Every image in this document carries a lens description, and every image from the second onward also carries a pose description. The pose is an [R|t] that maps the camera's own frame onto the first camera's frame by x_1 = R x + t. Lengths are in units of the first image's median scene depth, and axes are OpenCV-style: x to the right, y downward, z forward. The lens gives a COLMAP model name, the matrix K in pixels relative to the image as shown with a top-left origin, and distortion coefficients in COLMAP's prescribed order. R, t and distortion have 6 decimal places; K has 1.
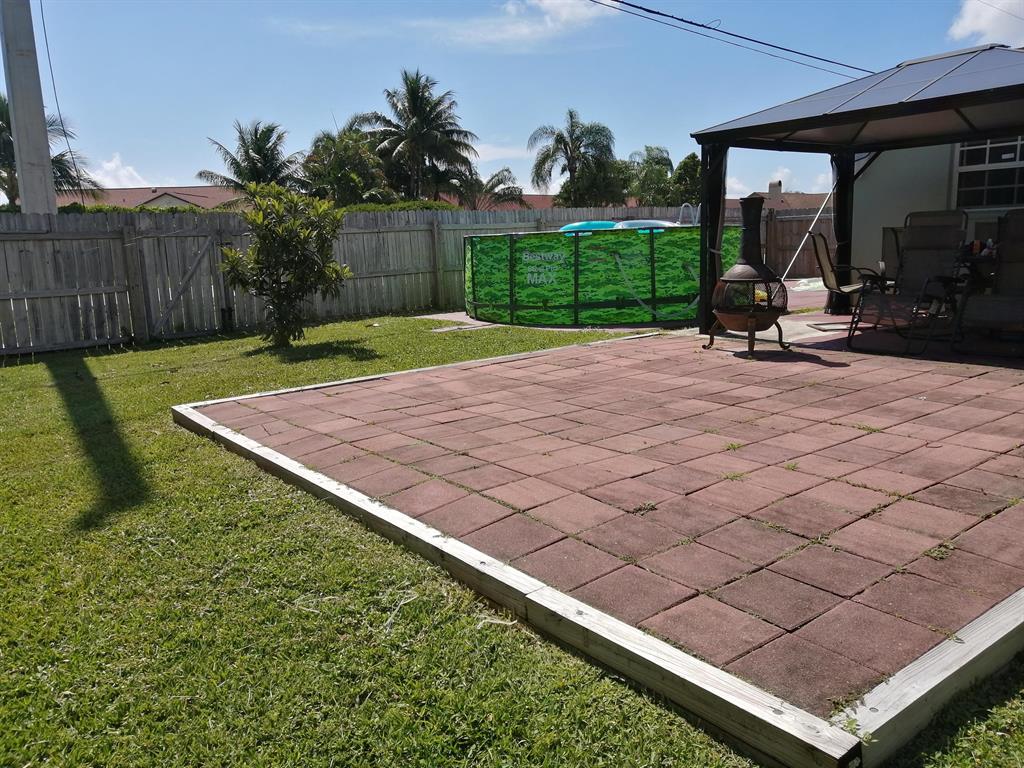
lens RADIAL K [[801.1, 0, 511.8], [0, 801.1, 385.1], [0, 0, 1]] dist [-0.003776, -0.001555]
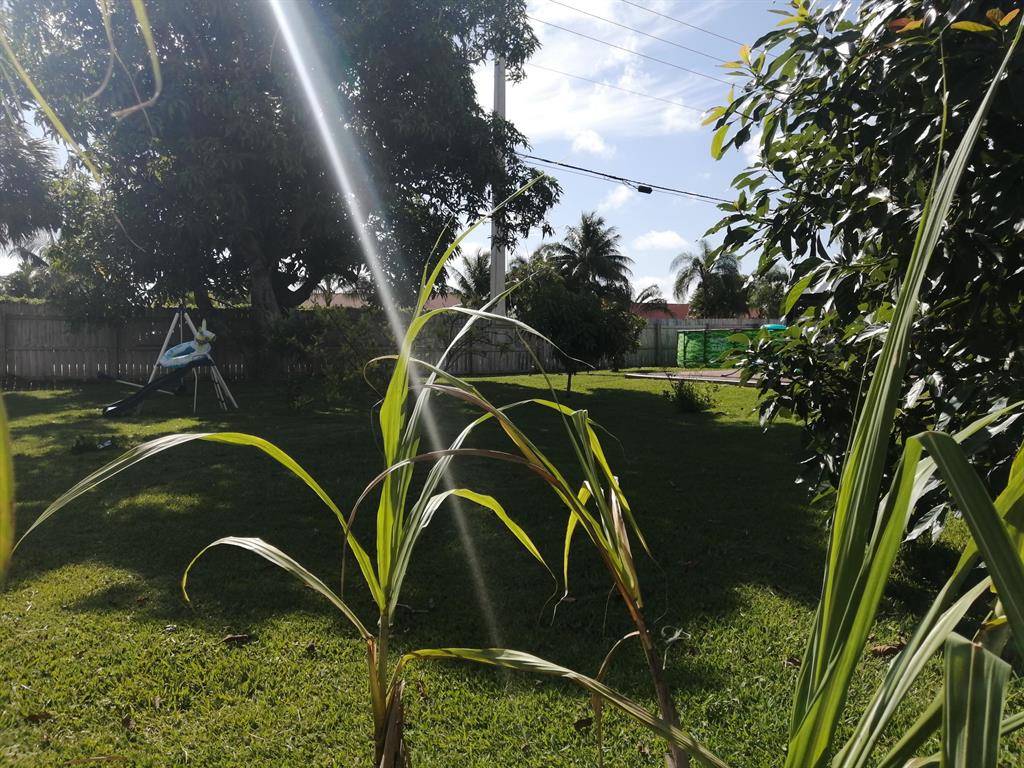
lens RADIAL K [[801.1, 0, 511.8], [0, 801.1, 383.2], [0, 0, 1]] dist [-0.003776, -0.001555]
pose [[0.989396, 0.033727, -0.141270, -0.046345], [-0.051427, 0.991001, -0.123583, 0.058355], [0.135831, 0.129538, 0.982227, -0.278832]]
